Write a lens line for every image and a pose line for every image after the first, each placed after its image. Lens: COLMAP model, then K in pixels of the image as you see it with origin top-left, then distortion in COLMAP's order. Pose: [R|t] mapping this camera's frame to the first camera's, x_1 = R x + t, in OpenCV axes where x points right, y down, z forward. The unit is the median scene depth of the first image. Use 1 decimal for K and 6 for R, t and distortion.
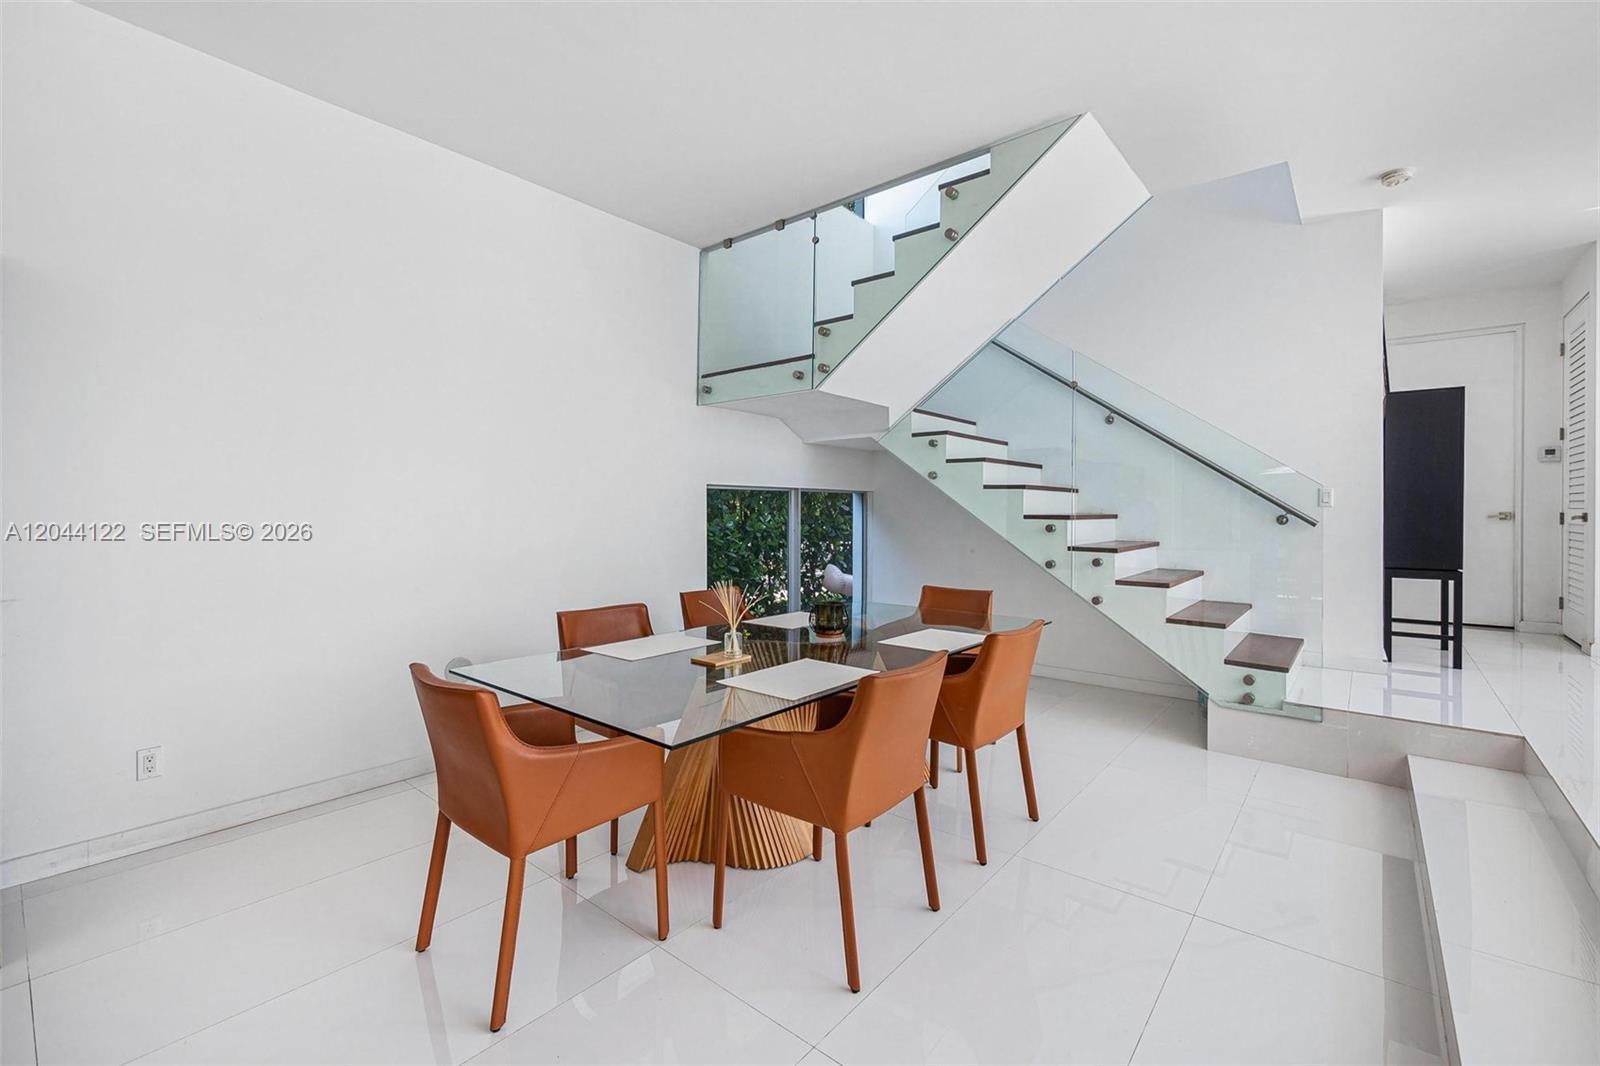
lens RADIAL K [[675.8, 0, 803.7], [0, 675.8, 518.9], [0, 0, 1]] dist [0.002461, 0.000391]
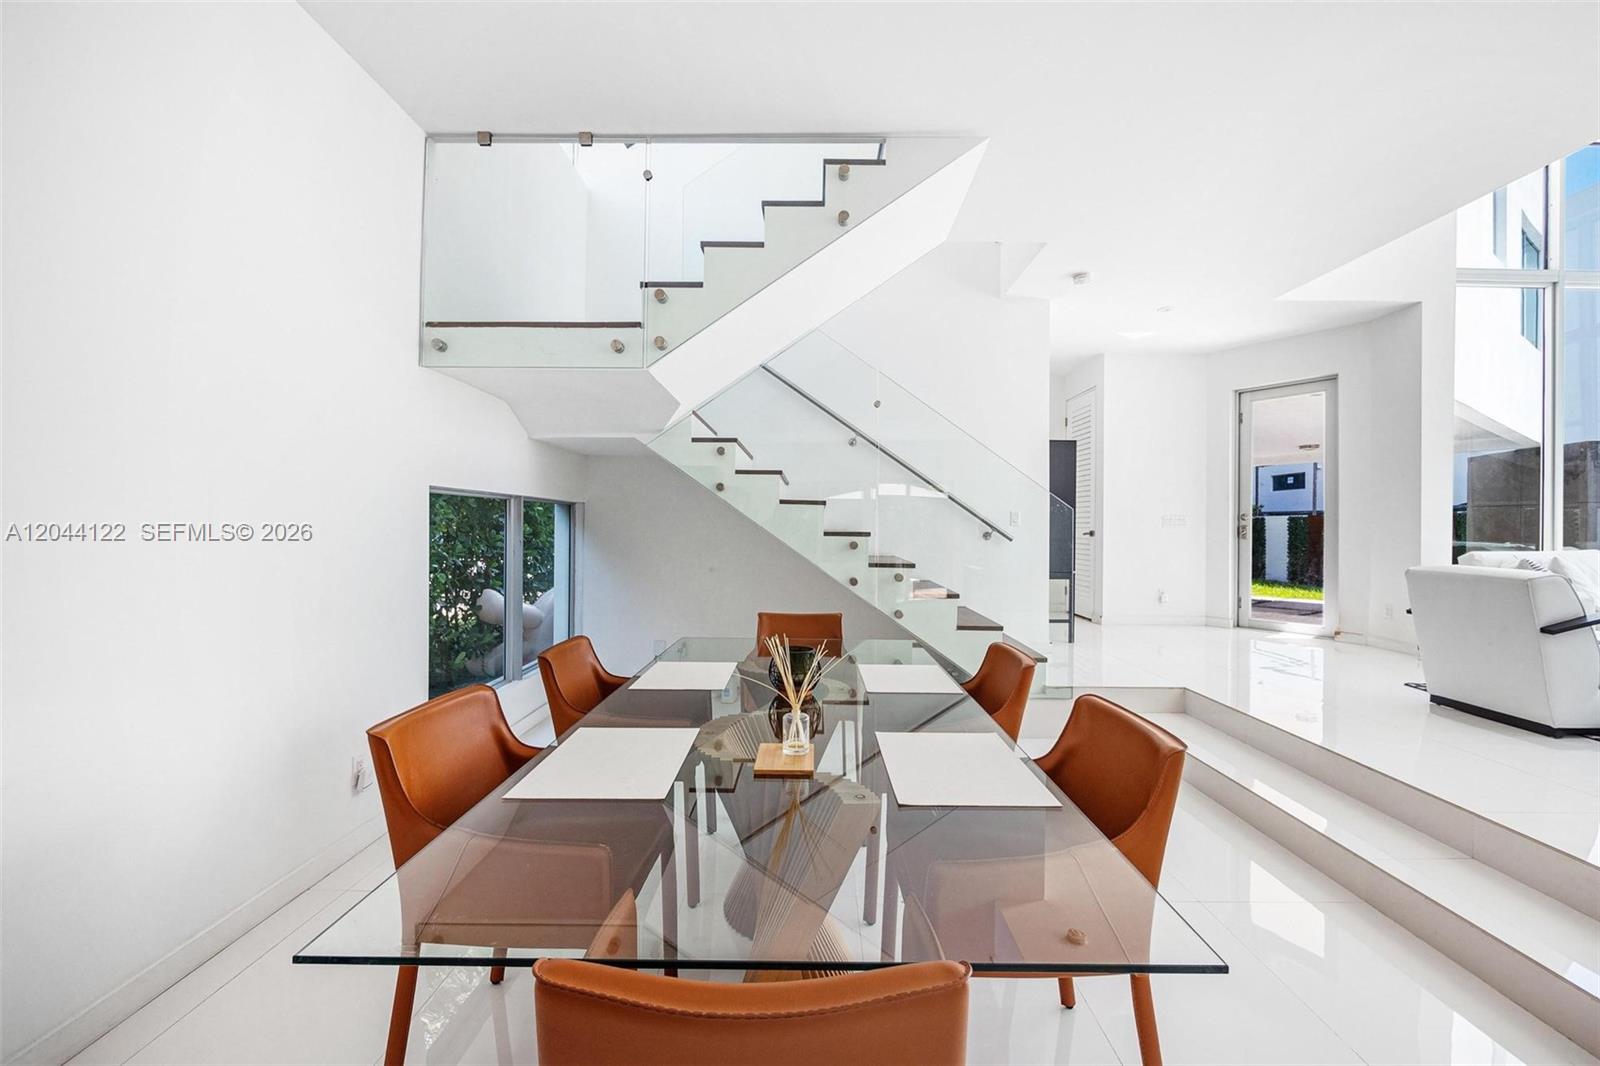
lens RADIAL K [[644.3, 0, 800.0], [0, 644.3, 533.0], [0, 0, 1]] dist [-0.001638, 0.000151]
pose [[0.778918, -0.001132, 0.627125, -0.290329], [0.000929, 0.999999, 0.000652, -0.005031], [-0.627126, 0.000075, 0.778918, 0.302222]]
